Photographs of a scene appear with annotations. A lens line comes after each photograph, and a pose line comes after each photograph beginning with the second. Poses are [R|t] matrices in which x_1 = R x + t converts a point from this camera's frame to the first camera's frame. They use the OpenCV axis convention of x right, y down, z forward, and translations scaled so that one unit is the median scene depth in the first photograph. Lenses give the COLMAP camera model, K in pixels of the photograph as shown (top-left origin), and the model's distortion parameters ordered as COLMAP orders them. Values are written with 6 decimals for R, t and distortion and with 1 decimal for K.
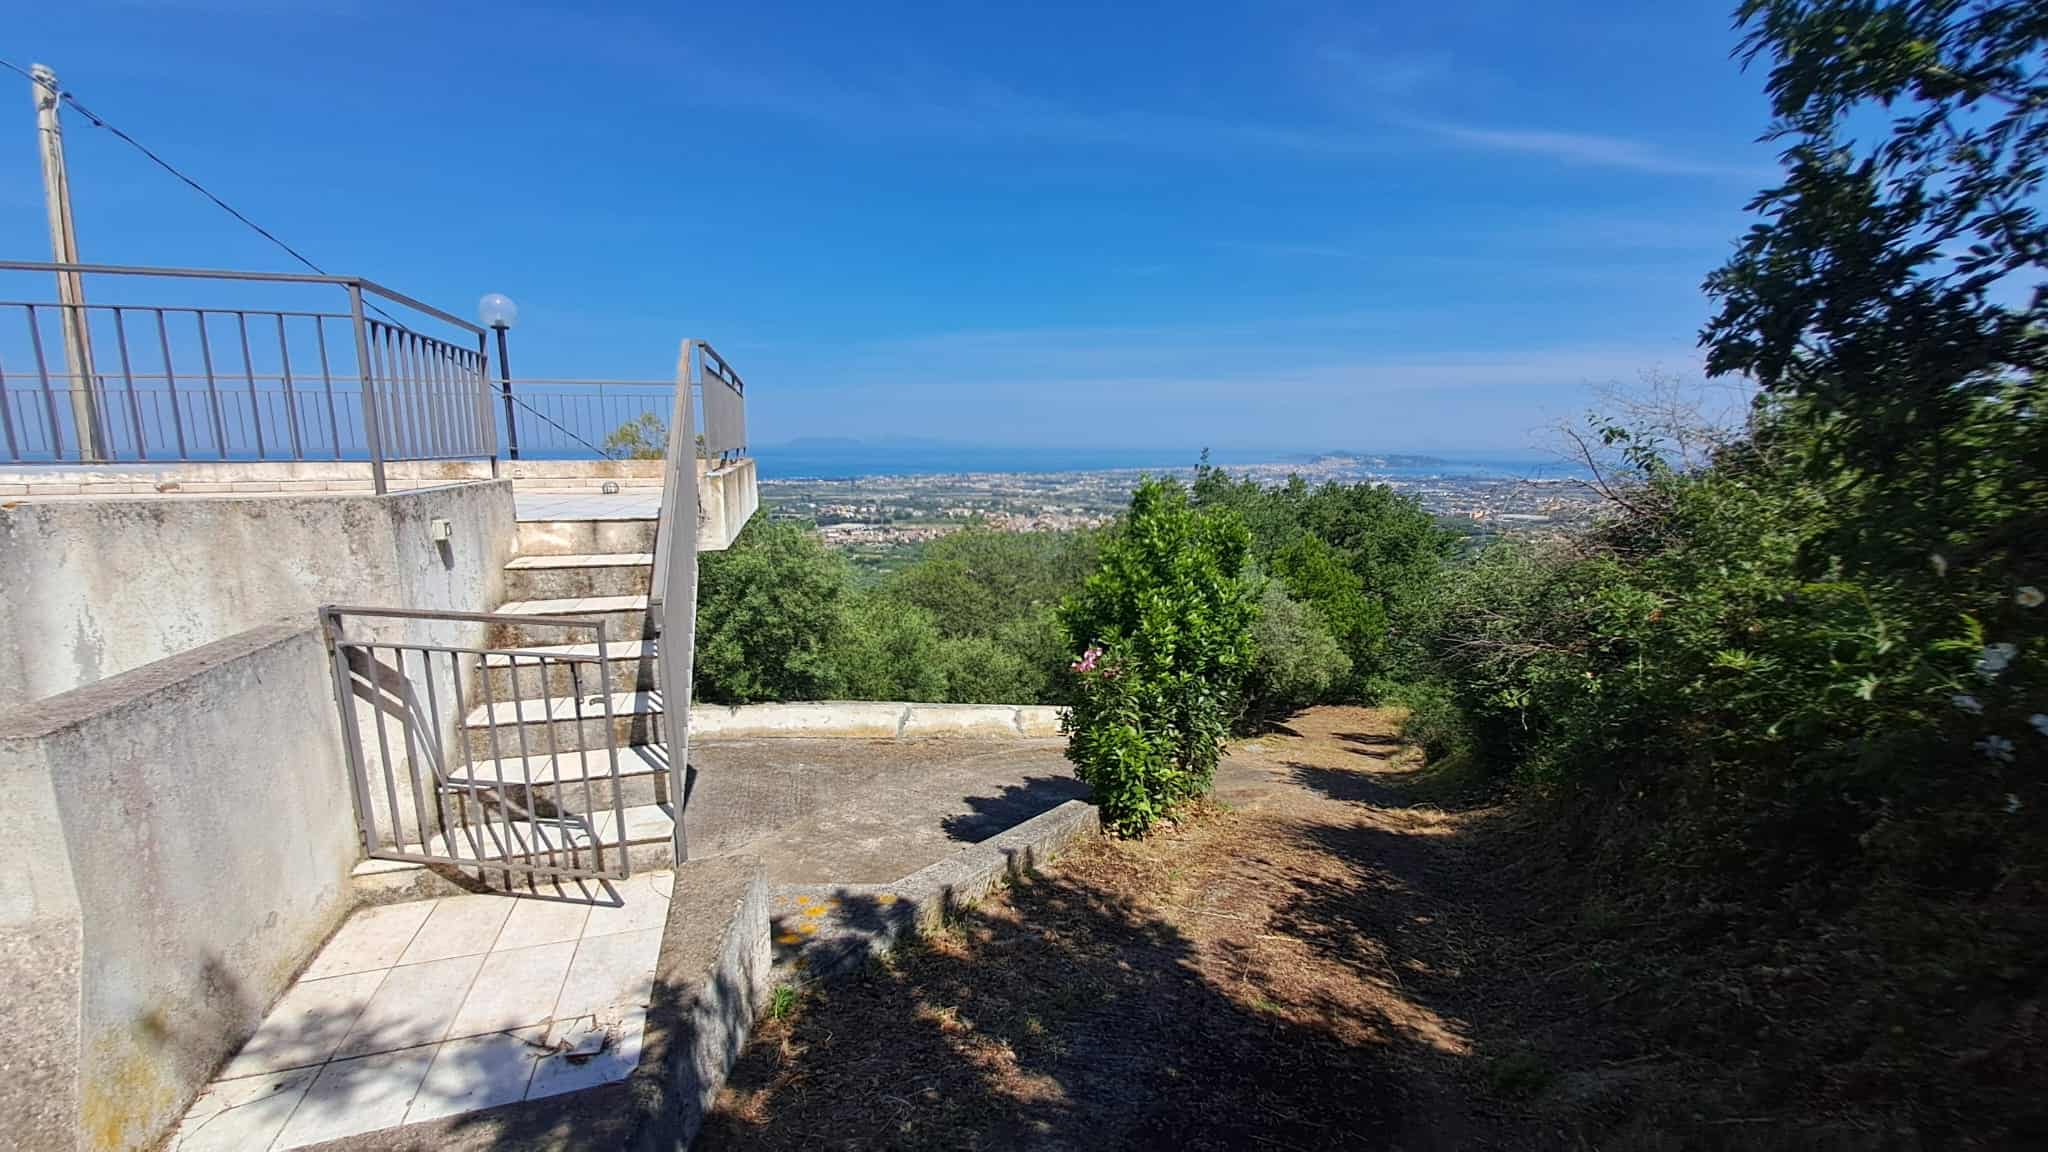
lens RADIAL K [[818.3, 0, 1034.0], [0, 818.3, 591.7], [0, 0, 1]] dist [-0.009319, 0.000909]
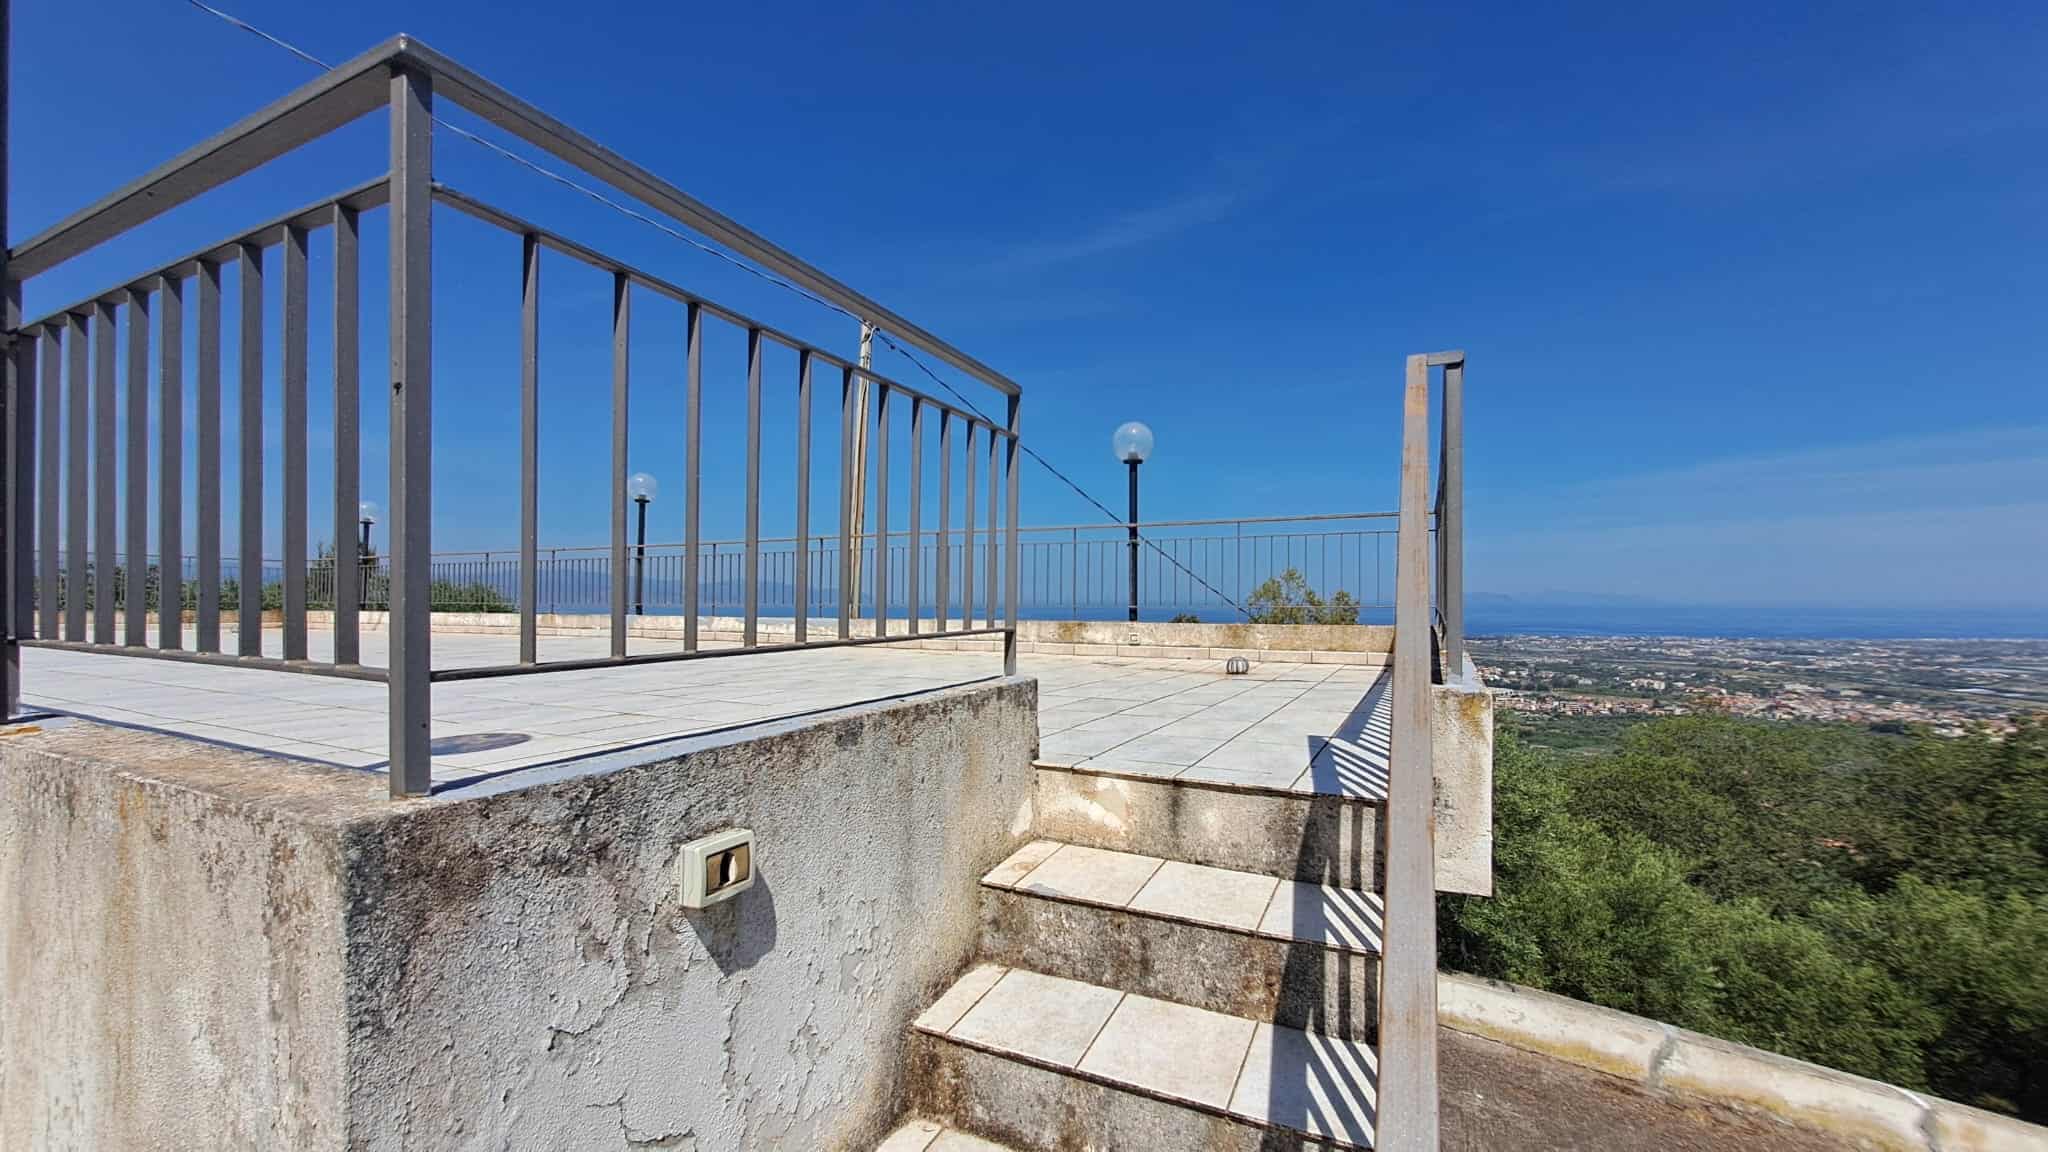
lens RADIAL K [[818.3, 0, 1036.8], [0, 818.3, 581.5], [0, 0, 1]] dist [-0.009319, 0.000909]
pose [[0.744007, -0.009944, -0.668098, -0.127644], [-0.123061, 0.980745, -0.151642, -0.049442], [0.656741, 0.195040, 0.728458, 0.258881]]
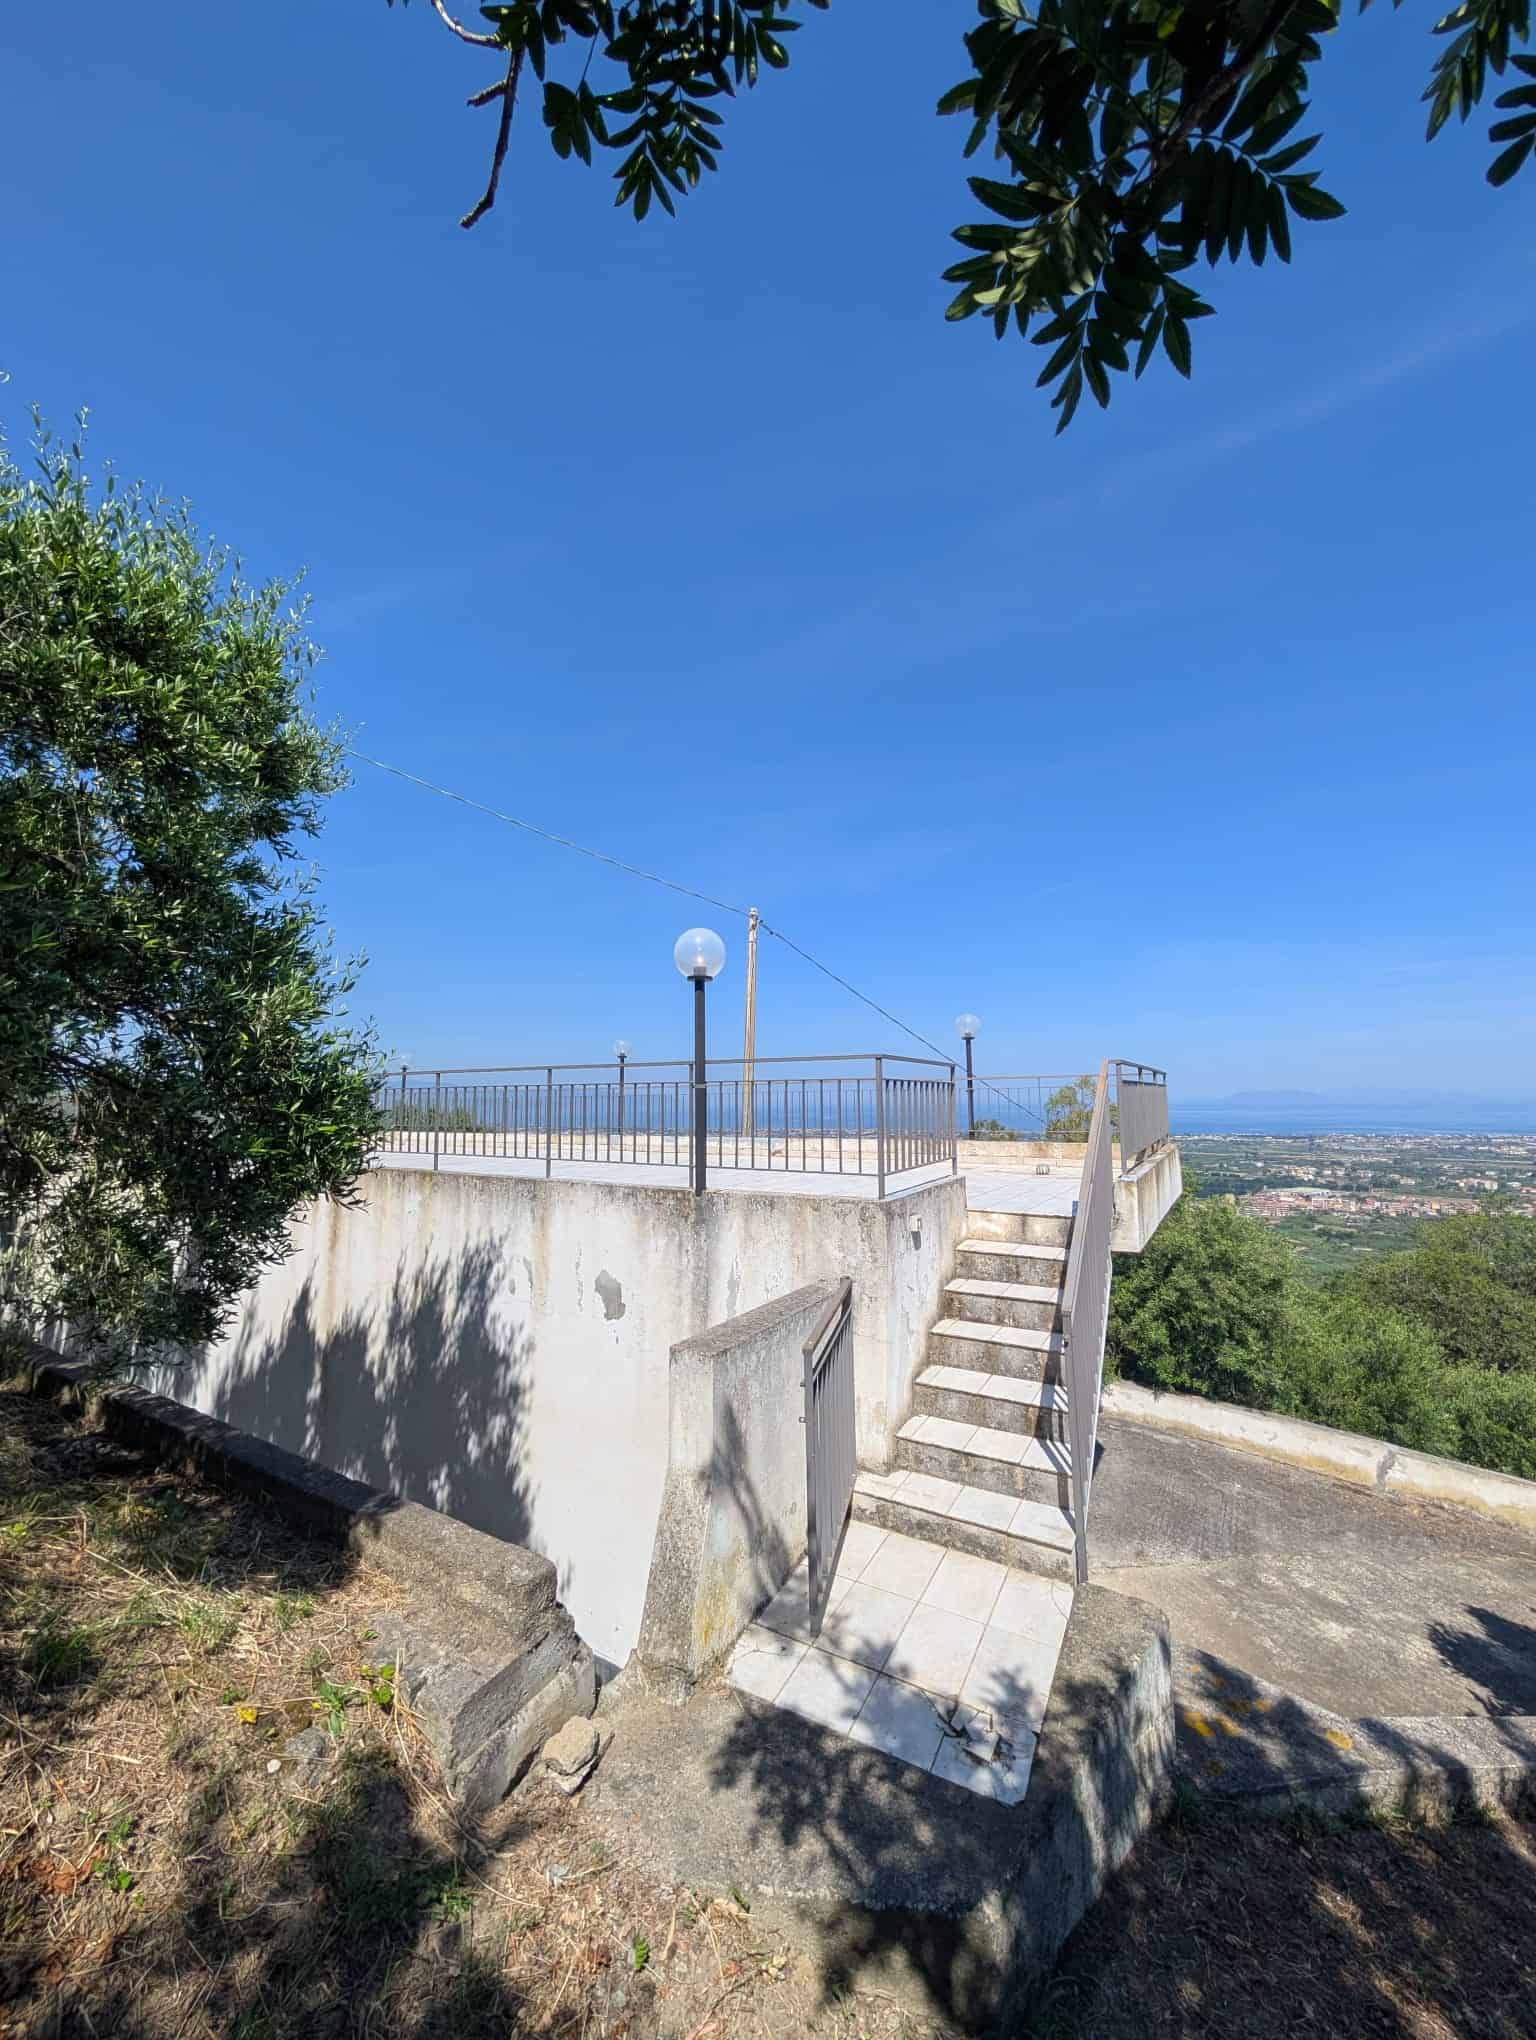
lens RADIAL K [[771.8, 0, 766.1], [0, 771.8, 1019.9], [0, 0, 1]] dist [0.001009, -0.000161]
pose [[0.678067, -0.081765, -0.730438, 0.021345], [-0.123797, 0.966890, -0.223154, -0.026950], [0.724499, 0.241740, 0.645494, -0.027766]]
